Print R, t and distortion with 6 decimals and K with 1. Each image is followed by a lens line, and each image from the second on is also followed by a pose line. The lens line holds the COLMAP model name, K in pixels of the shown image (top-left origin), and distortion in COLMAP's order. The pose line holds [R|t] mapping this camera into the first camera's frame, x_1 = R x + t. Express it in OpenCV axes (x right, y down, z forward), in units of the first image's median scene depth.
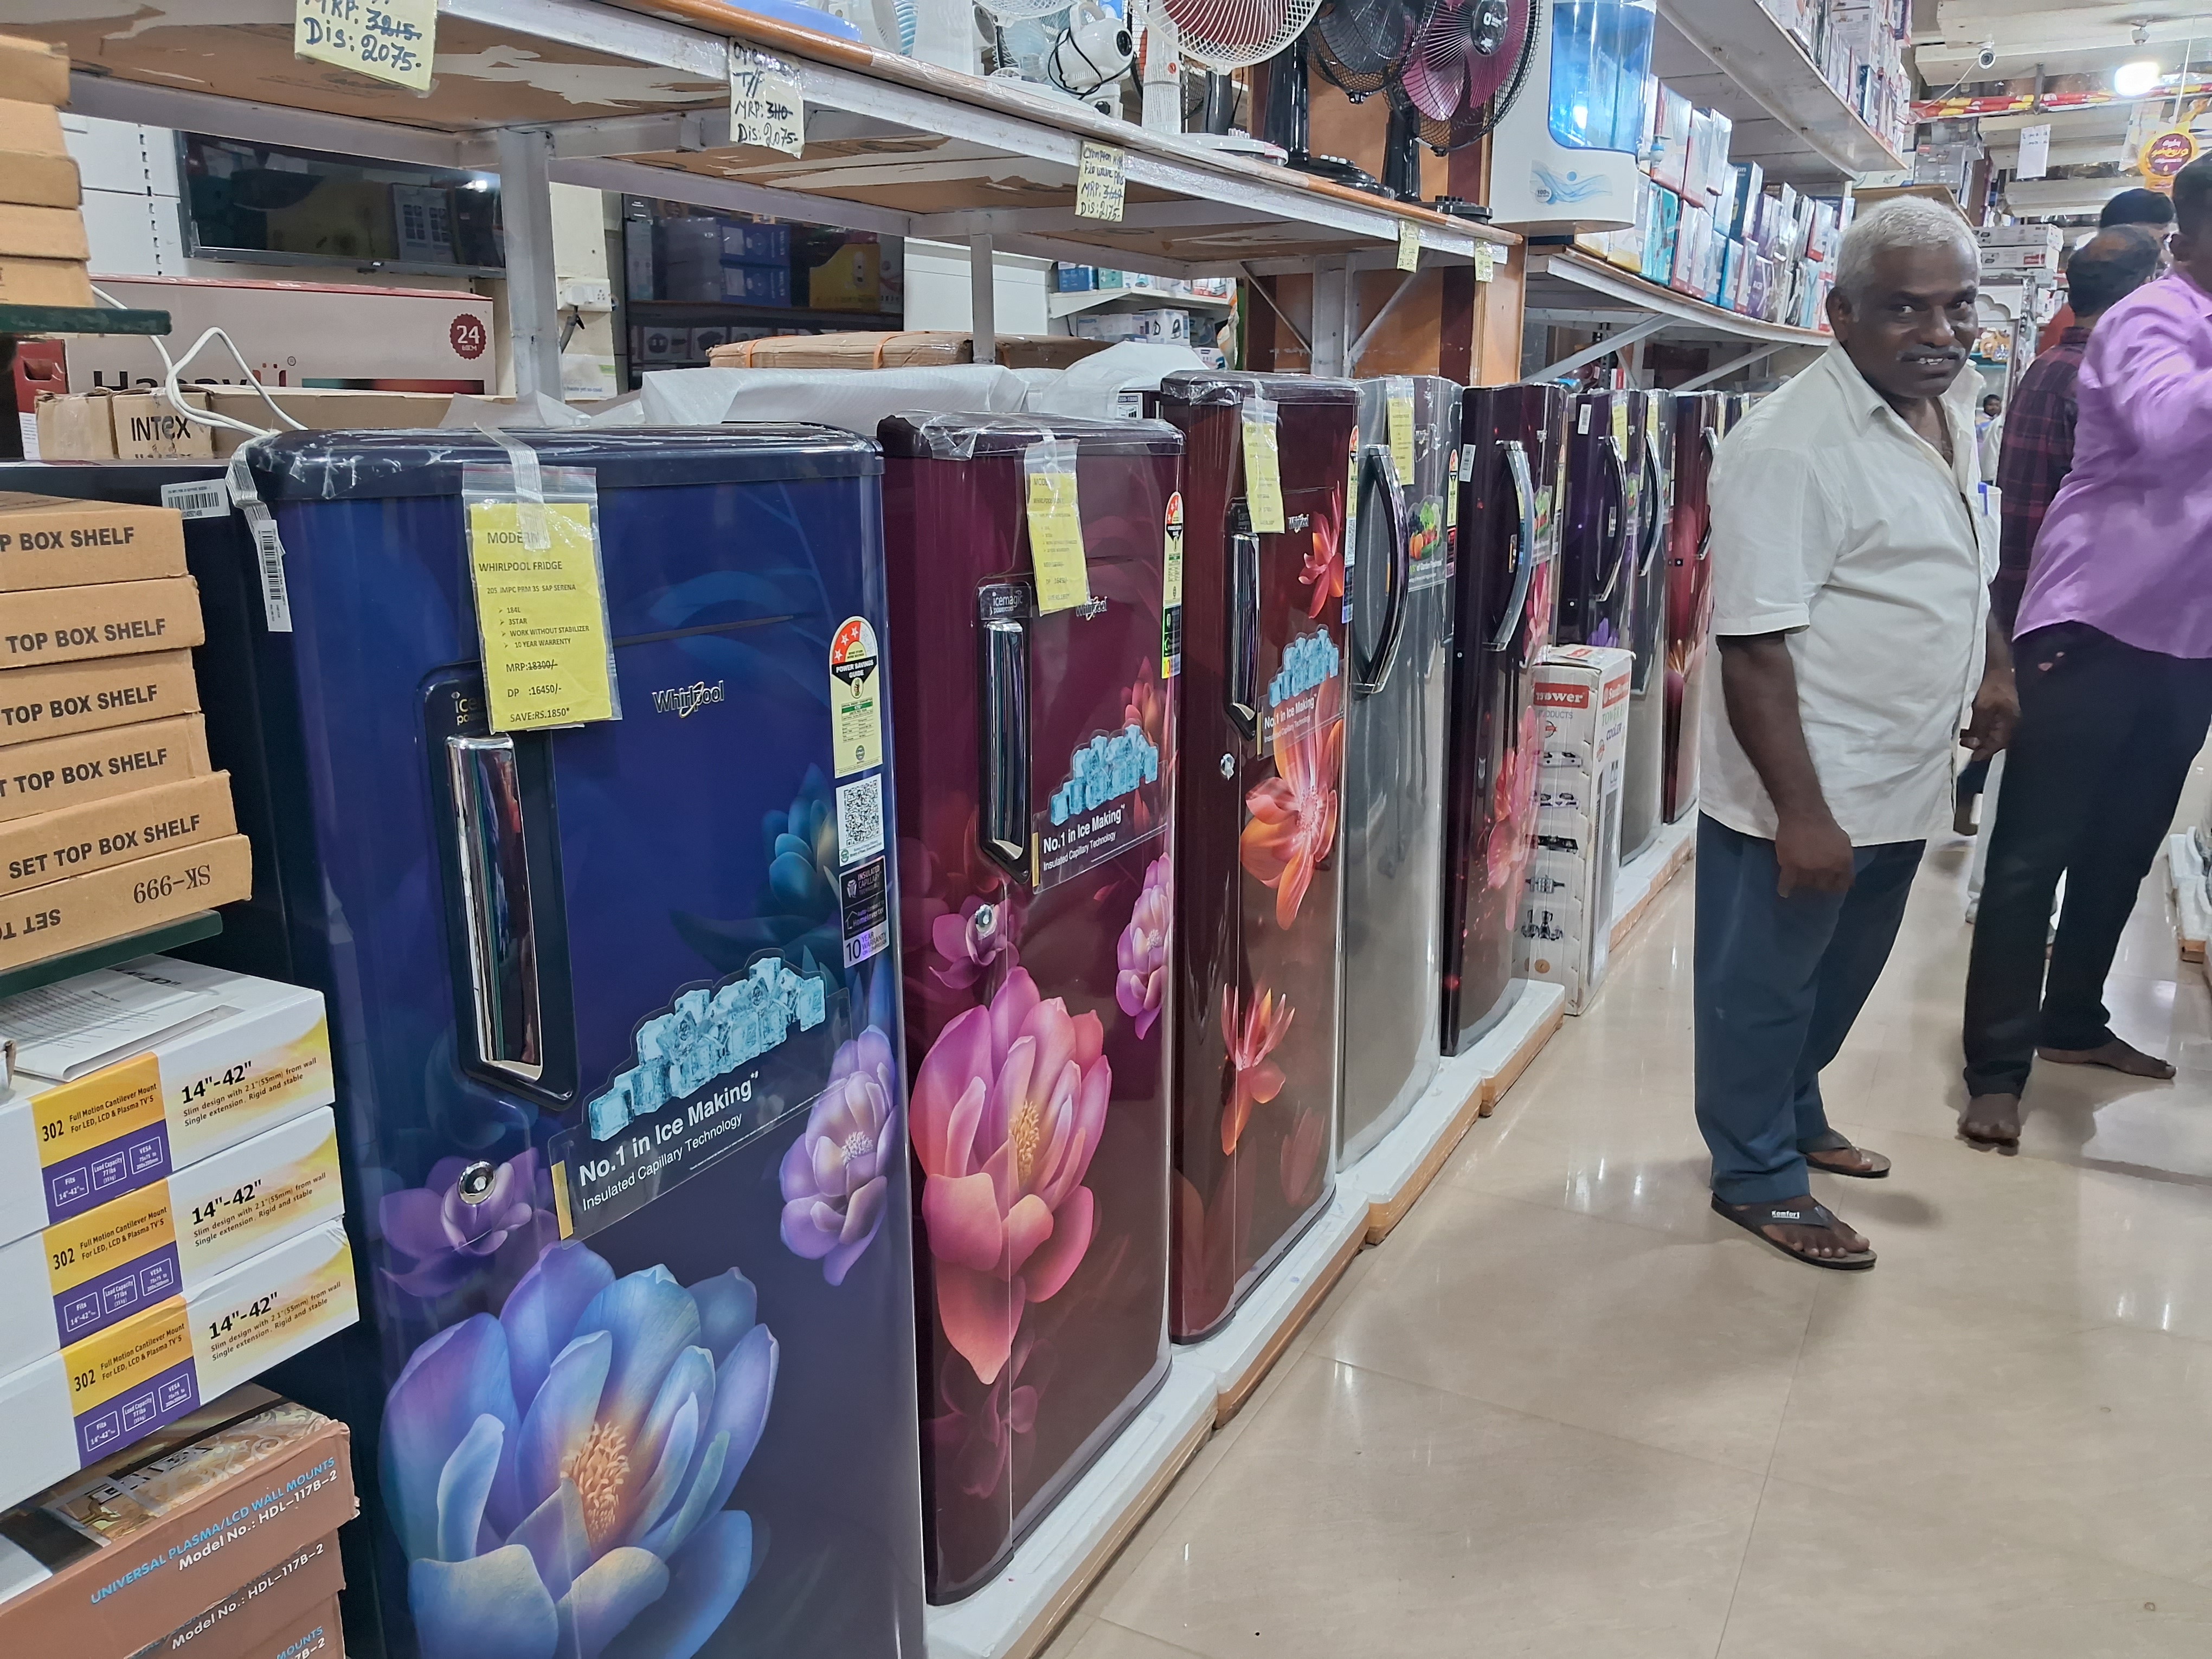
lens RADIAL K [[1685.1, 0, 1108.4], [0, 1685.1, 834.6], [0, 0, 1]] dist [-0.002827, -0.026559]
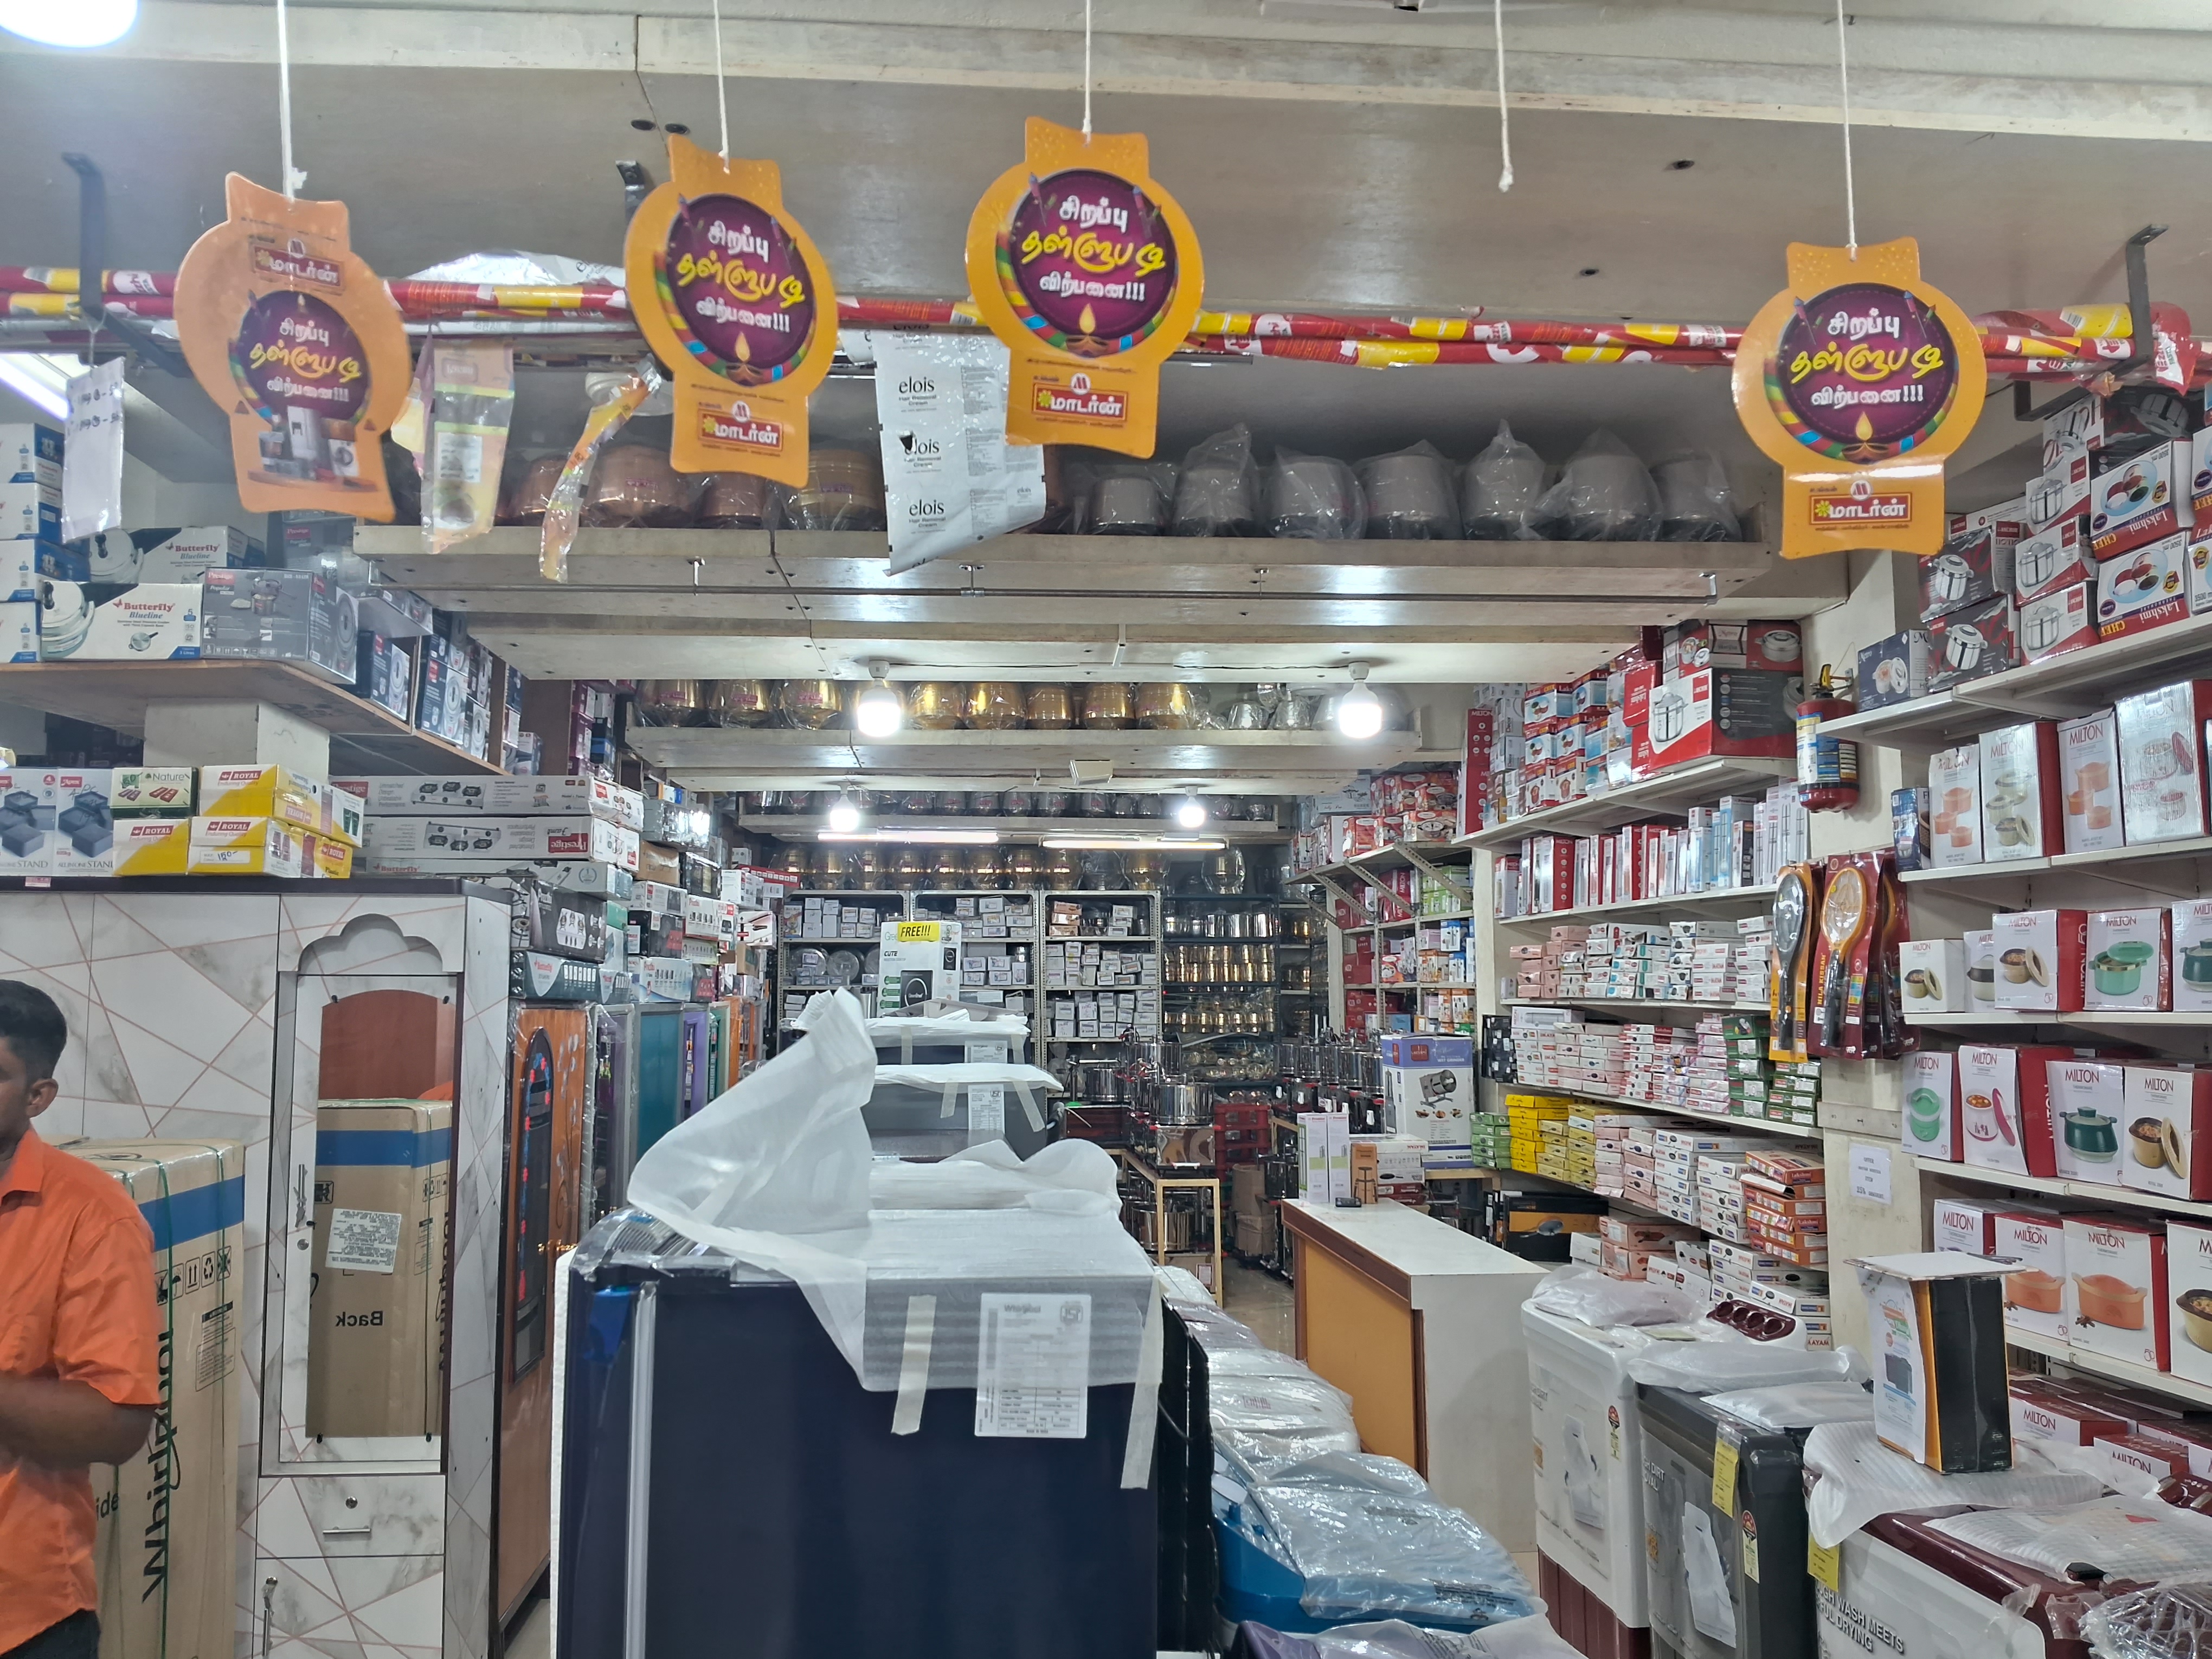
lens RADIAL K [[1717.7, 0, 1106.0], [0, 1717.7, 829.5], [0, 0, 1]] dist [0.008681, -0.046885]
pose [[0.830654, 0.049962, 0.554543, 2.269969], [0.139819, 0.945335, -0.294606, -0.999853], [-0.538948, 0.322251, 0.778260, 2.946323]]
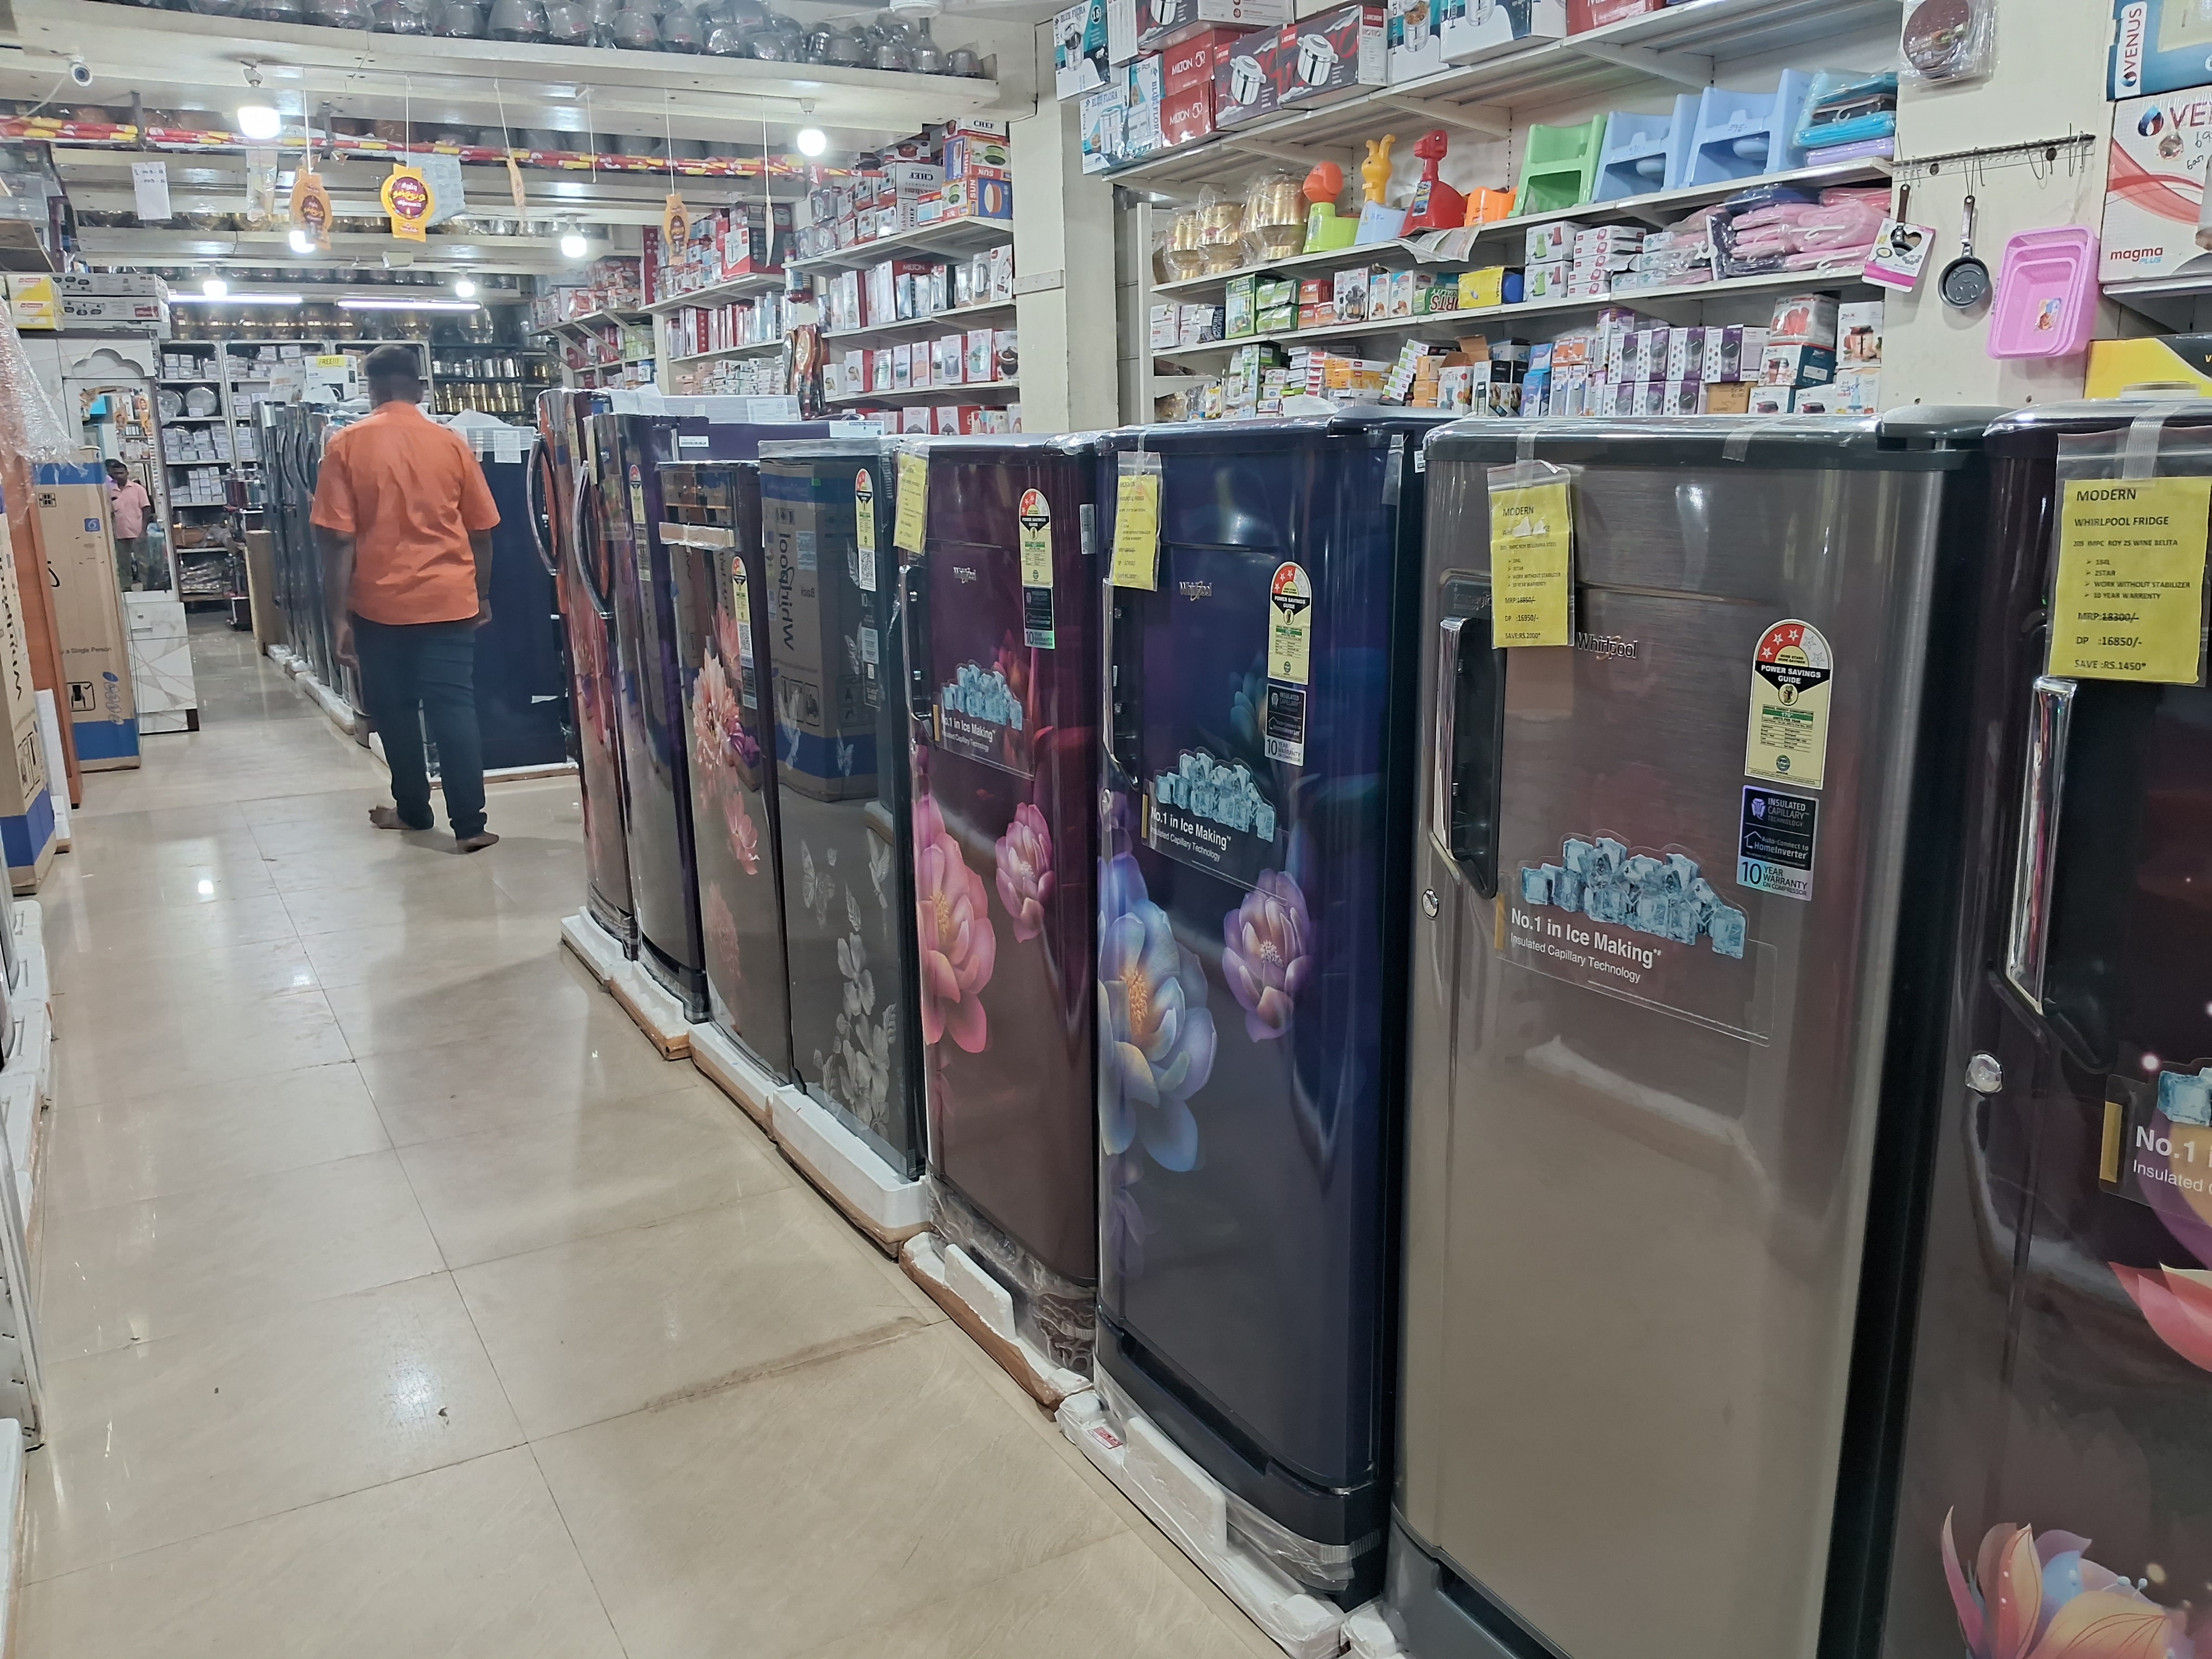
lens RADIAL K [[1717.7, 0, 1106.0], [0, 1717.7, 829.5], [0, 0, 1]] dist [0.008681, -0.046885]
pose [[0.524750, -0.197406, 0.828051, -0.000412], [0.229826, 0.969471, 0.085476, -0.163584], [-0.819645, 0.145454, 0.554098, 0.532121]]
